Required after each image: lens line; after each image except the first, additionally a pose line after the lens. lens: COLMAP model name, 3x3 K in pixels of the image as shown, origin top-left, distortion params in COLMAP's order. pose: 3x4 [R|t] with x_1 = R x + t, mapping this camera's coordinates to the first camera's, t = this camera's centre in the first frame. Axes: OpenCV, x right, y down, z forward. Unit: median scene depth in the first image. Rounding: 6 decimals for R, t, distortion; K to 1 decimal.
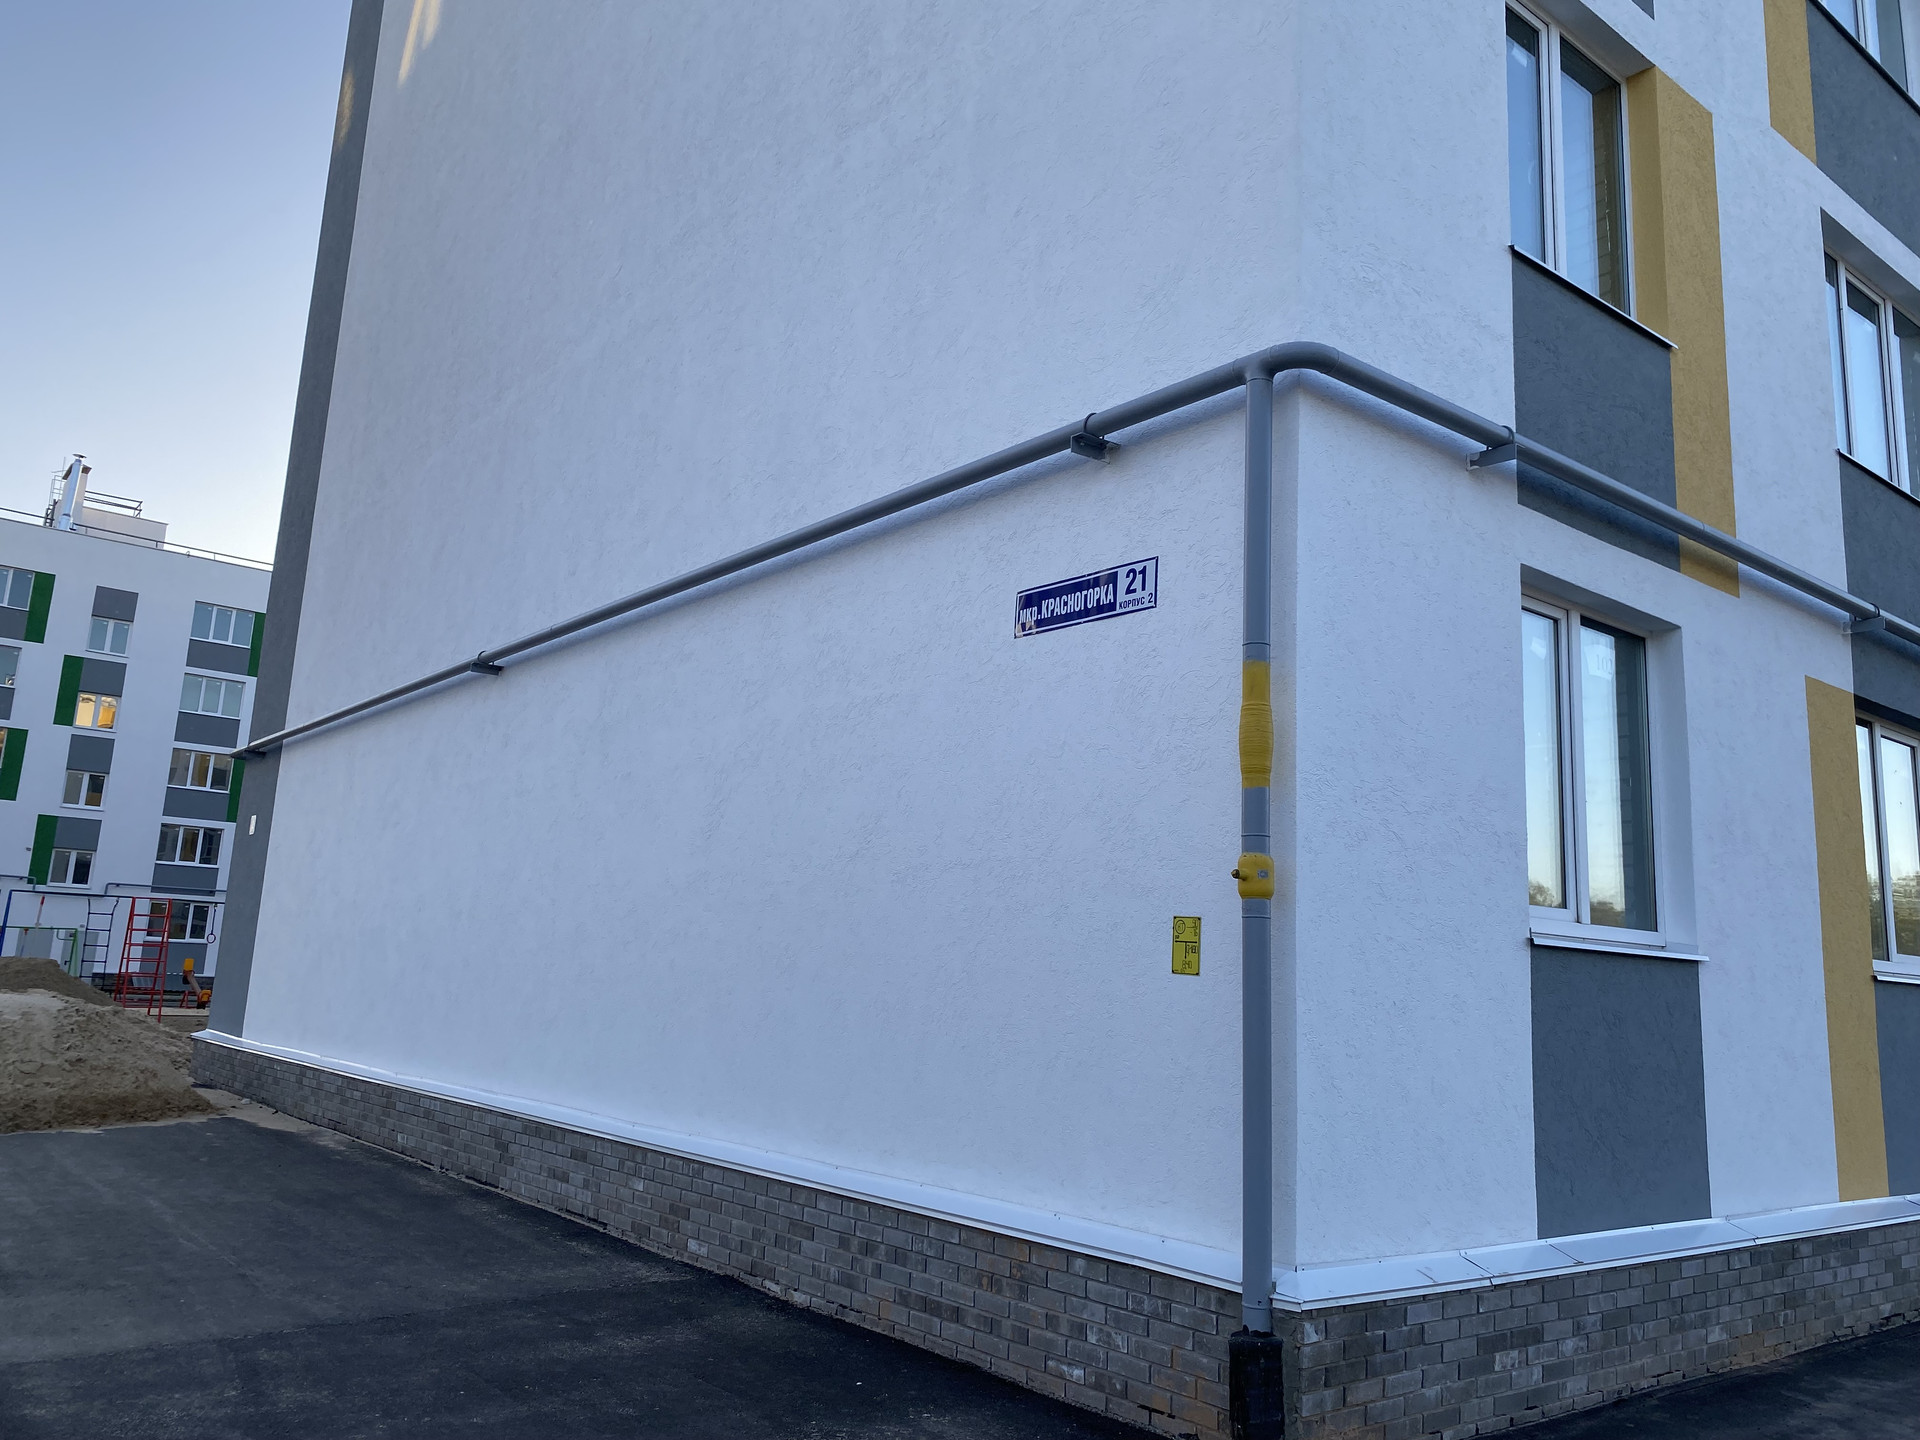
lens RADIAL K [[1447.3, 0, 964.8], [0, 1447.3, 729.1], [0, 0, 1]] dist [0.002109, -0.006567]
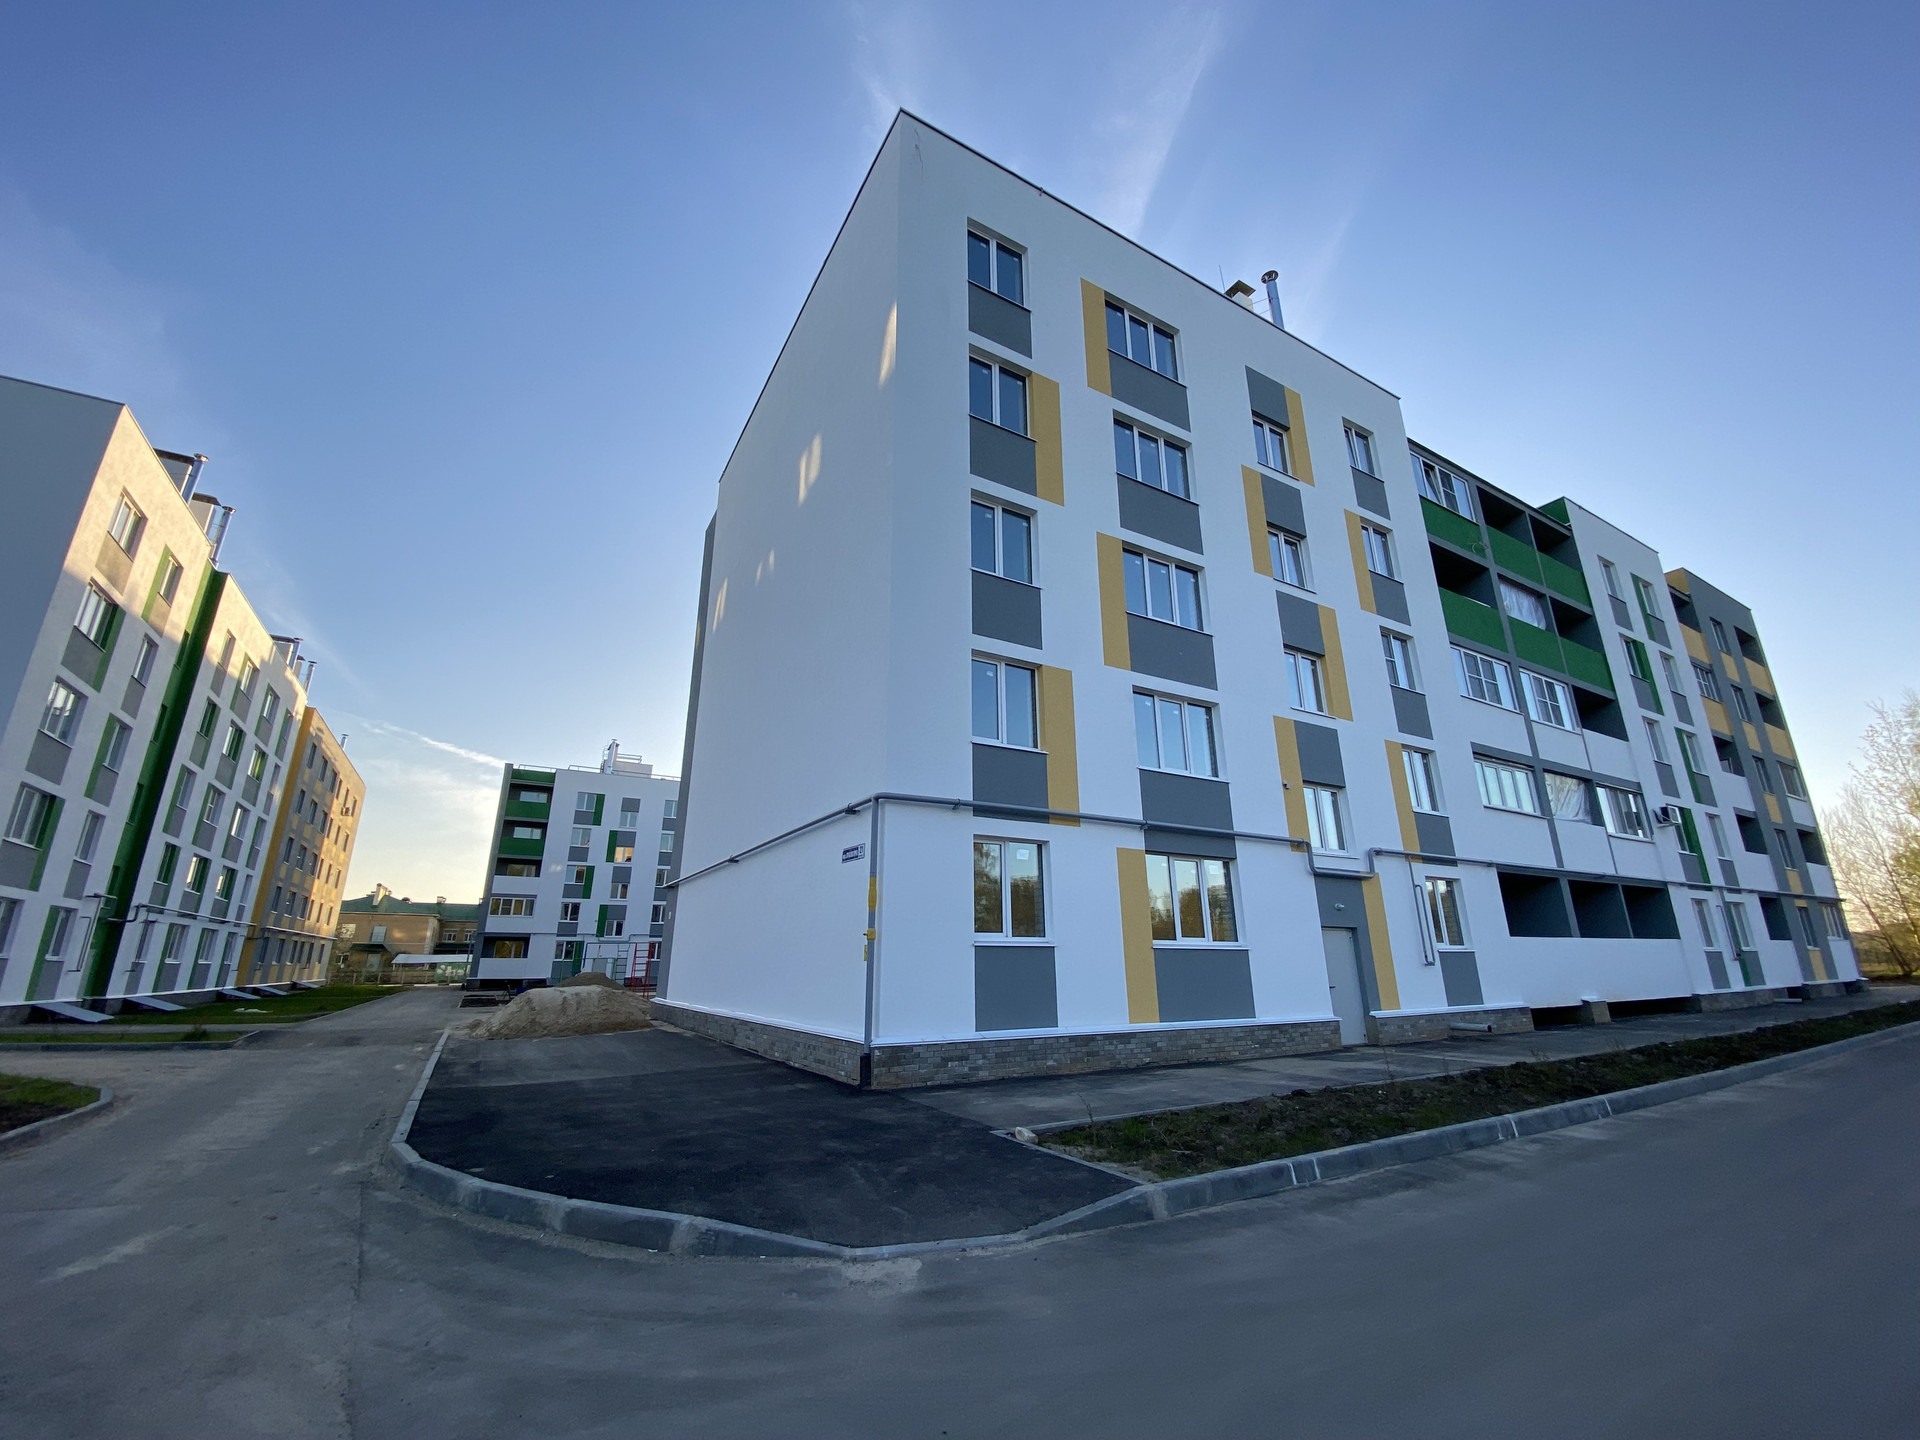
lens RADIAL K [[783.0, 0, 959.1], [0, 783.0, 714.9], [0, 0, 1]] dist [0.004774, -0.013203]
pose [[0.986121, -0.096873, -0.134840, 0.268109], [0.078143, 0.987364, -0.137864, -0.059678], [0.146491, 0.125414, 0.981230, -0.383086]]
